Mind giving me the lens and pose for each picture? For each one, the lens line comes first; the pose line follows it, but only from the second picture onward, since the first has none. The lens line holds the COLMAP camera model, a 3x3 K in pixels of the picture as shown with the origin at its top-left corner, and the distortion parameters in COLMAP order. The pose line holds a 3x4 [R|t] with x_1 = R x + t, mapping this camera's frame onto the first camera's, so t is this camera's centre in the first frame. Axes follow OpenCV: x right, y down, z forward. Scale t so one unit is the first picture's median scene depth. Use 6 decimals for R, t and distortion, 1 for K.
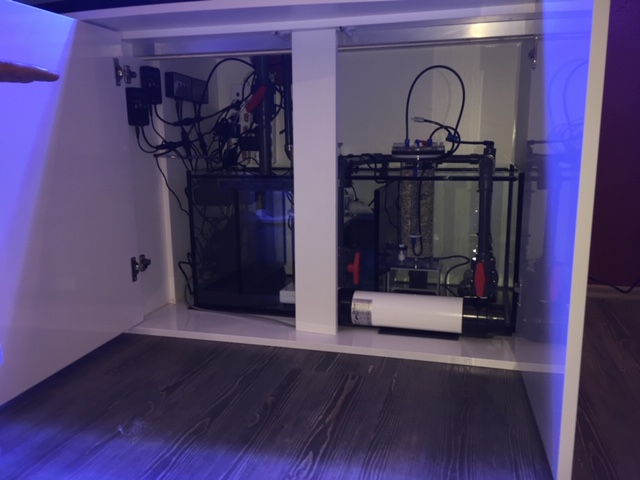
lens RADIAL K [[547.4, 0, 325.8], [0, 547.4, 239.6], [0, 0, 1]] dist [0.063032, -0.063577]
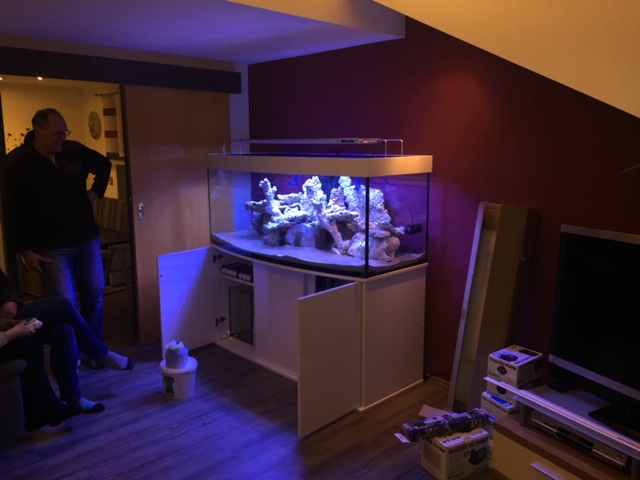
lens RADIAL K [[547.4, 0, 325.2], [0, 547.4, 235.2], [0, 0, 1]] dist [0.063032, -0.063577]
pose [[0.858844, 0.092577, -0.503802, 1.283868], [-0.097128, 0.995122, 0.017283, -0.544218], [0.502944, 0.034090, 0.863646, -1.193366]]
